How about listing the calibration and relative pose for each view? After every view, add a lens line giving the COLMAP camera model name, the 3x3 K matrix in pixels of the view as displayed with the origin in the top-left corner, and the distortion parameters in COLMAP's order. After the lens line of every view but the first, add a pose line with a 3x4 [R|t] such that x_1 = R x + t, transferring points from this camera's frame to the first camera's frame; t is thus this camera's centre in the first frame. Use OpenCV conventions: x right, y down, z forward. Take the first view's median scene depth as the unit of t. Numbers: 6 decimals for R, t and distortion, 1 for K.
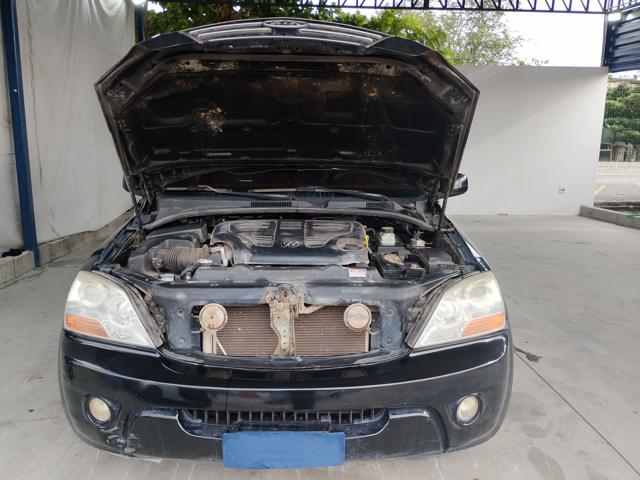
lens RADIAL K [[528.6, 0, 320.0], [0, 528.6, 240.0], [0, 0, 1]] dist [0.052909, -0.069851]
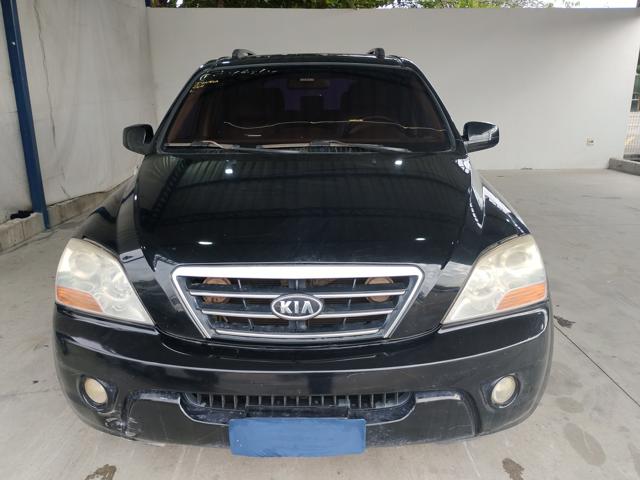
lens RADIAL K [[528.6, 0, 320.0], [0, 528.6, 240.0], [0, 0, 1]] dist [0.052909, -0.069851]
pose [[0.999448, -0.008141, -0.032215, 0.001087], [0.010727, 0.996663, 0.080924, -0.007313], [0.031449, -0.081225, 0.996200, 0.107537]]
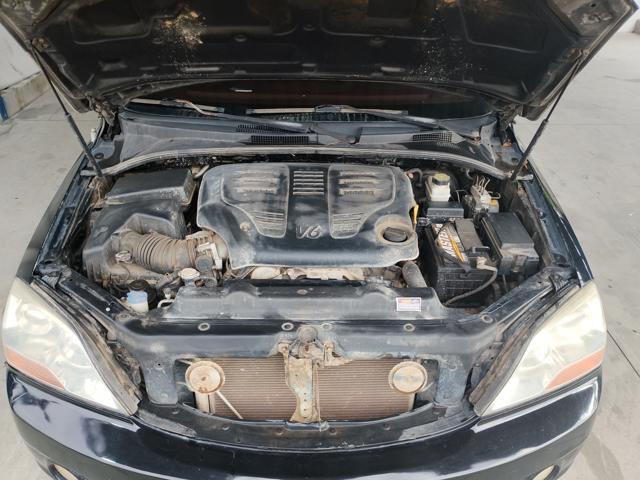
lens RADIAL K [[528.6, 0, 320.0], [0, 528.6, 240.0], [0, 0, 1]] dist [0.052909, -0.069851]
pose [[0.999886, 0.014203, -0.005176, -0.039585], [-0.011237, 0.927356, 0.374012, -0.252825], [0.010112, -0.373912, 0.927409, 0.352535]]
